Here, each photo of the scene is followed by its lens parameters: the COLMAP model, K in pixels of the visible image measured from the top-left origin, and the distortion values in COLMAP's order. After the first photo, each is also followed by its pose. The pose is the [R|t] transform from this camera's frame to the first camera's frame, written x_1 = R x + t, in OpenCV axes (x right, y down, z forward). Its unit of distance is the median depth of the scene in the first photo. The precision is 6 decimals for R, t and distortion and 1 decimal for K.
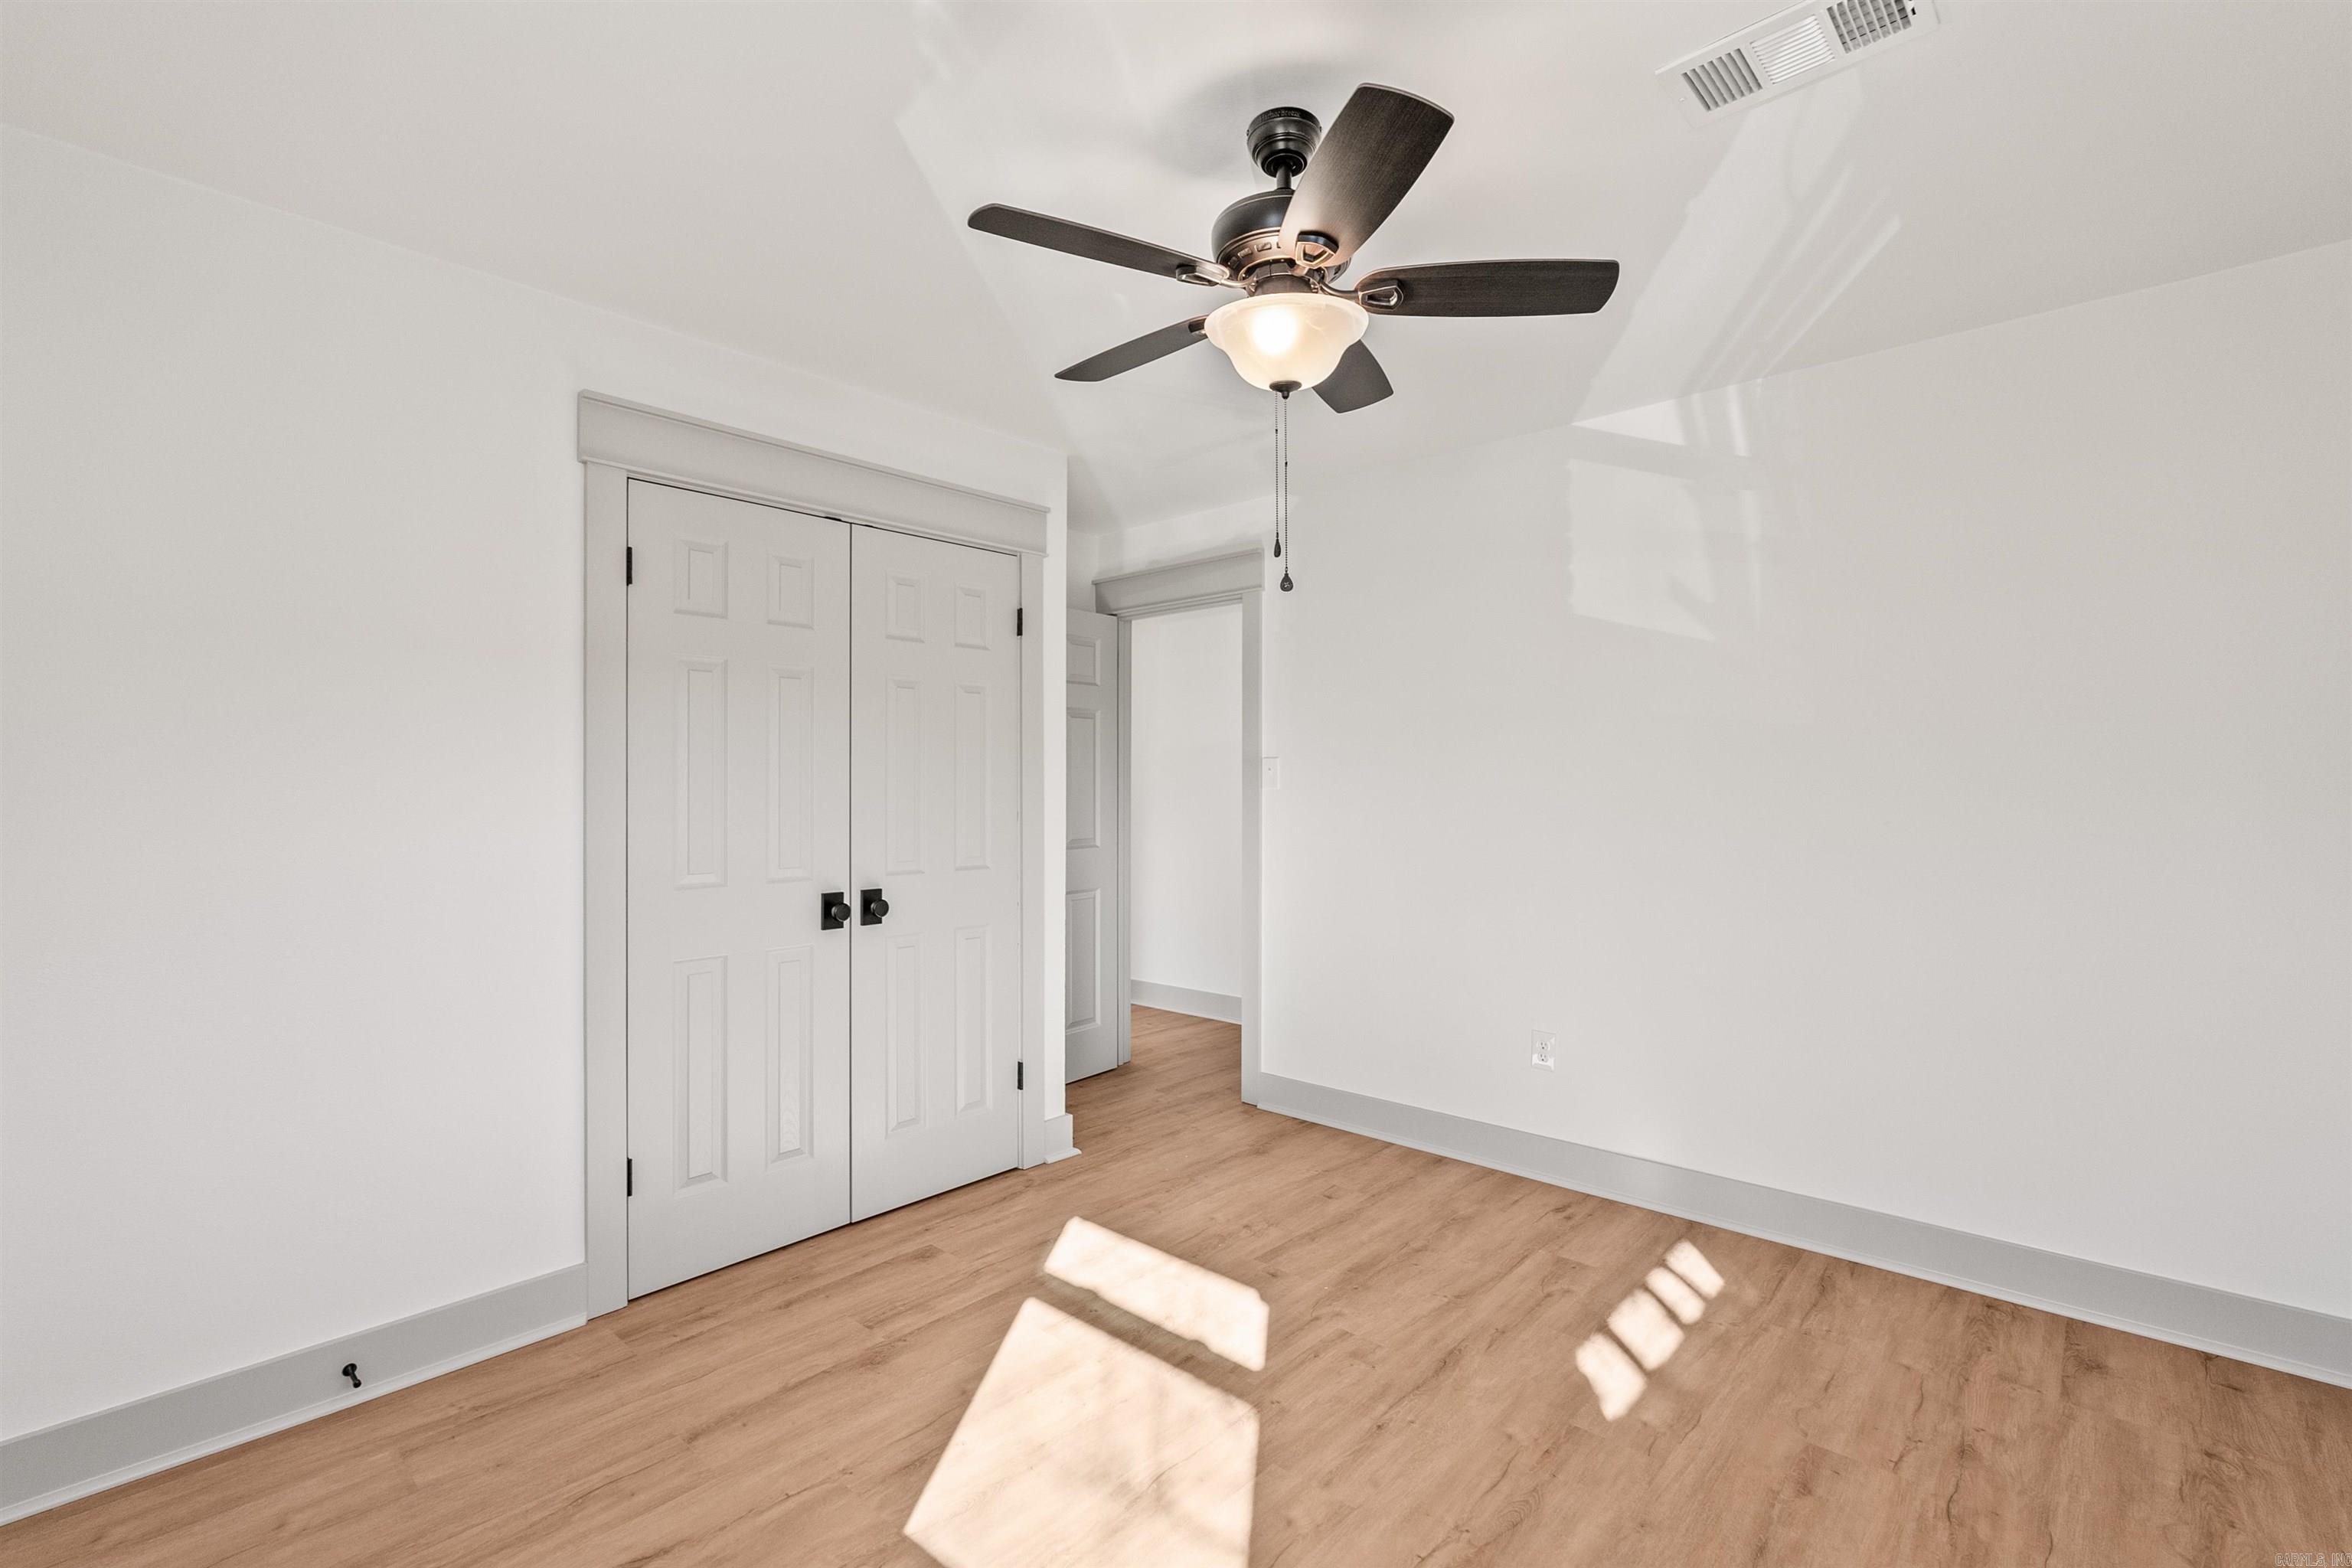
lens RADIAL K [[1056.2, 0, 1179.9], [0, 1056.2, 782.9], [0, 0, 1]] dist [-0.005773, -0.000063]
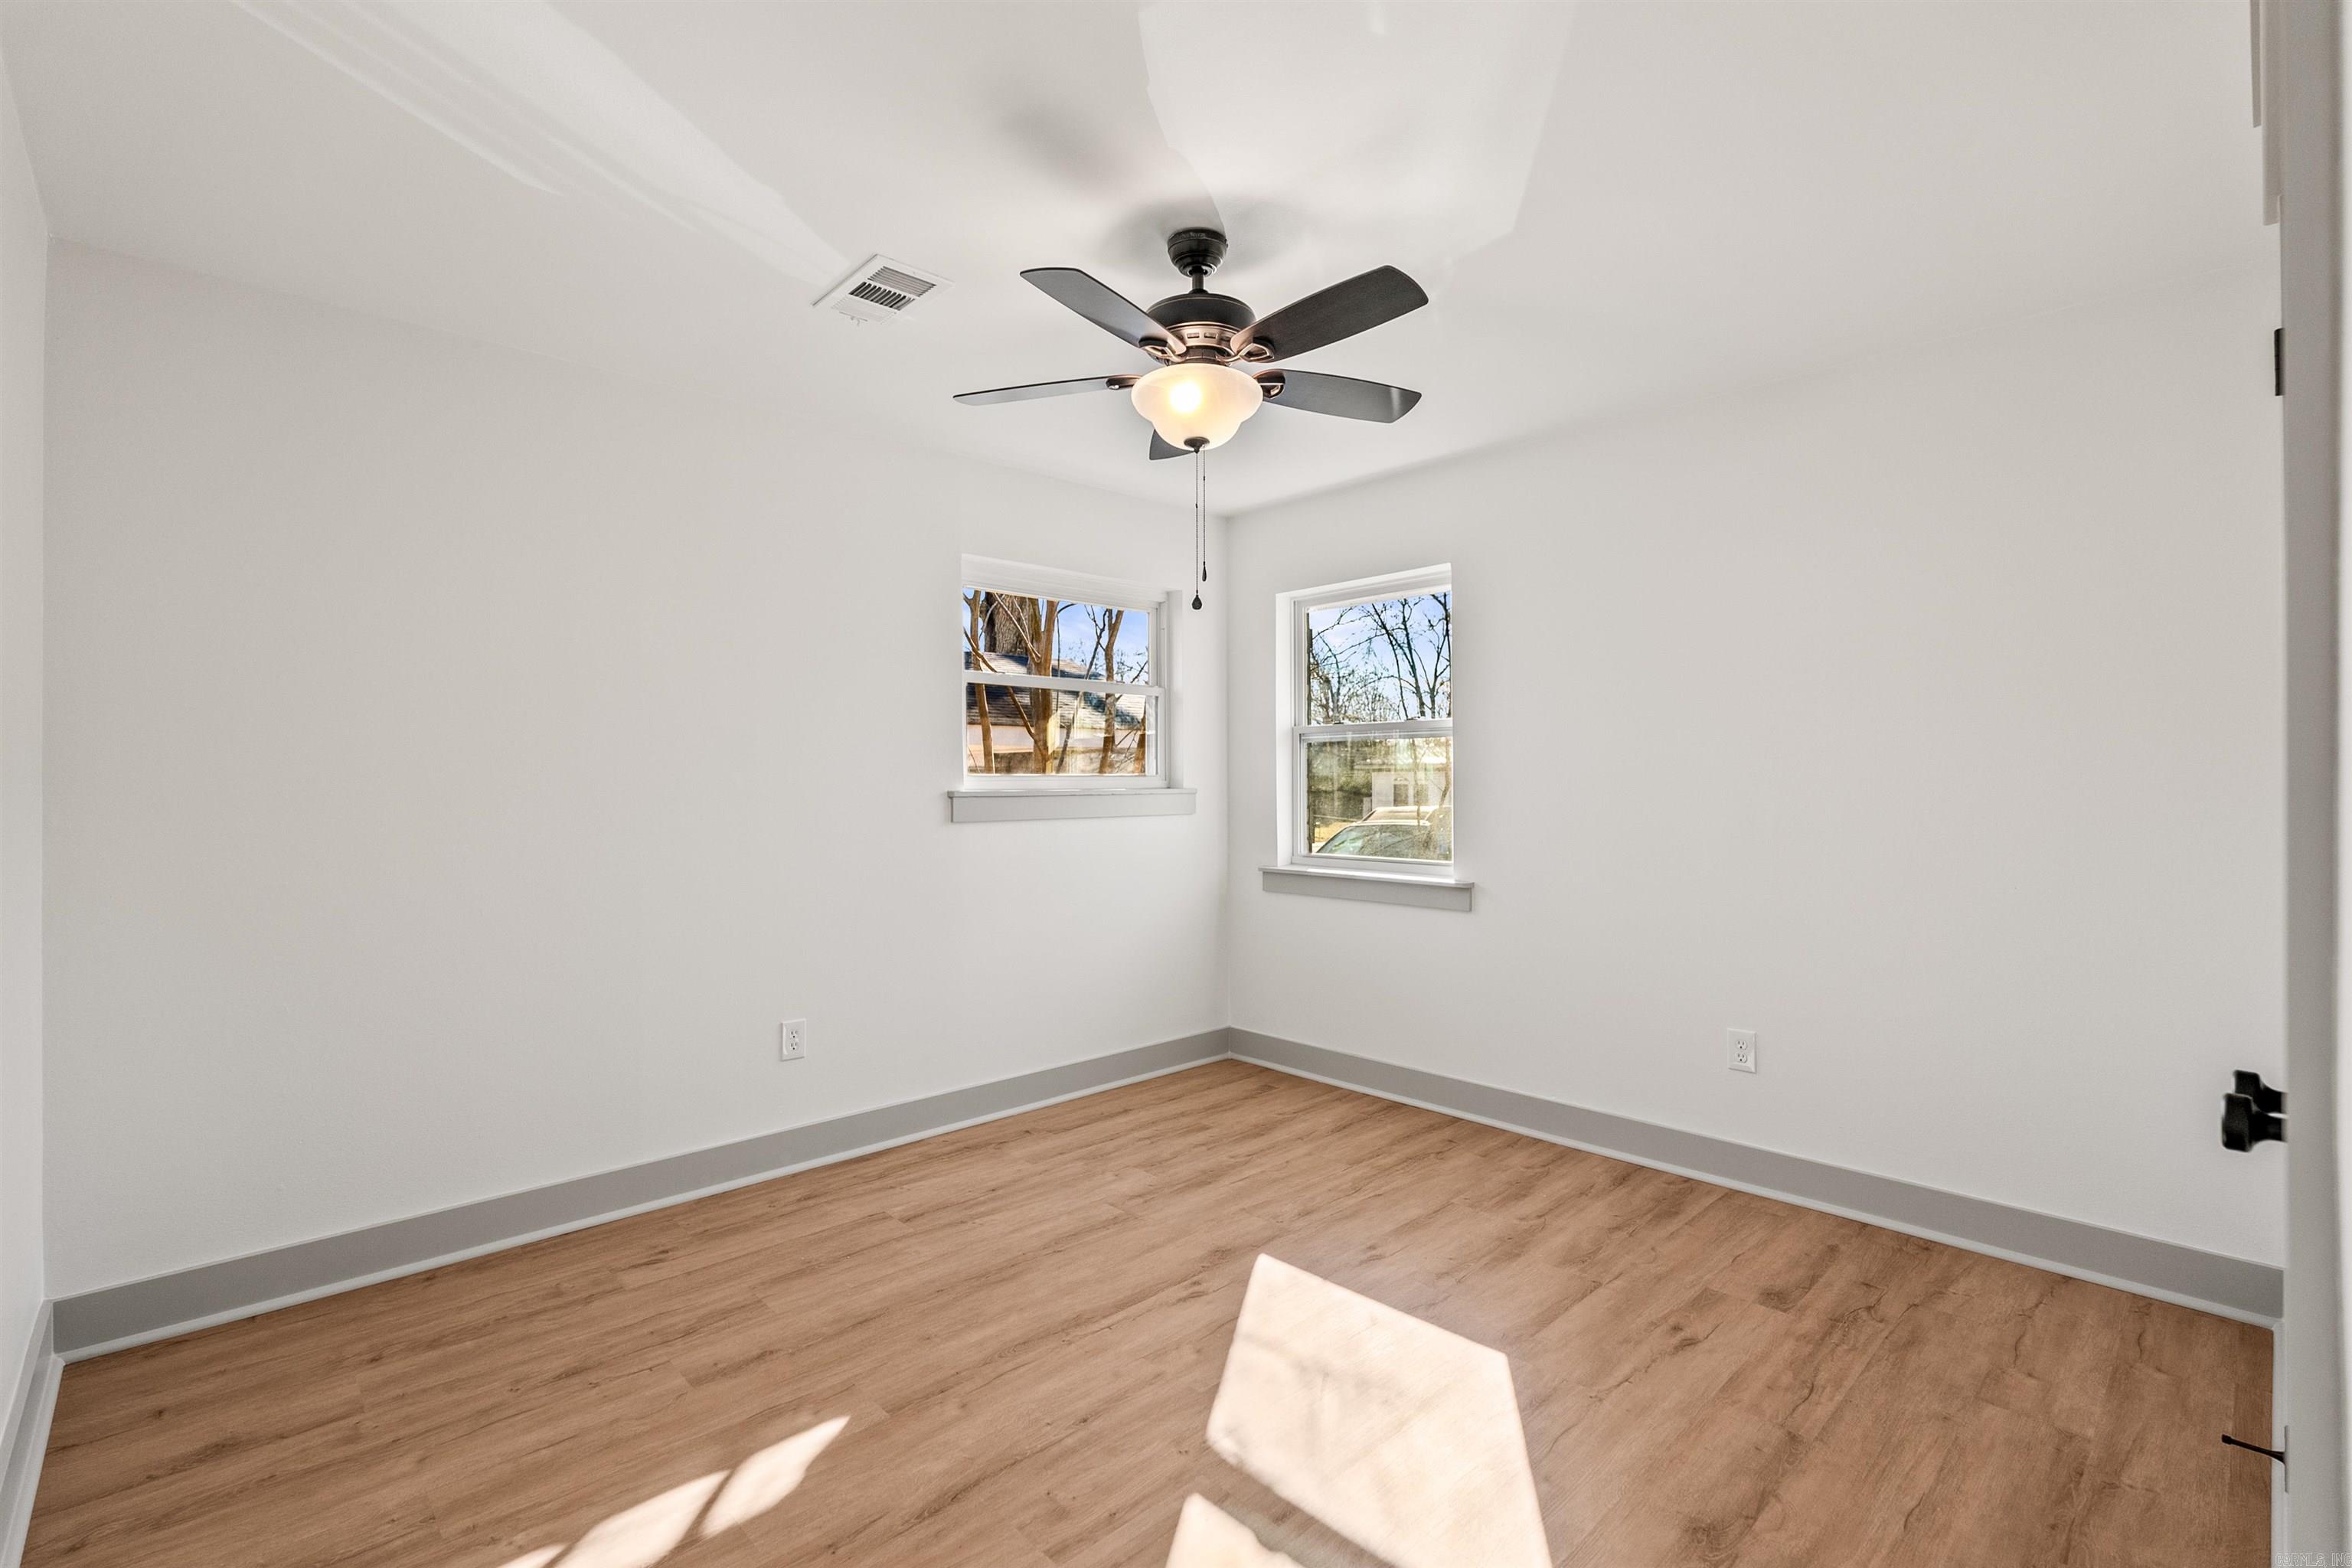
lens RADIAL K [[1056.2, 0, 1179.9], [0, 1056.2, 782.9], [0, 0, 1]] dist [-0.005773, -0.000063]
pose [[-0.997019, 0.002459, 0.077114, 0.022581], [0.002481, 0.999997, 0.000189, 0.017185], [-0.077113, 0.000379, -0.997022, 1.855651]]
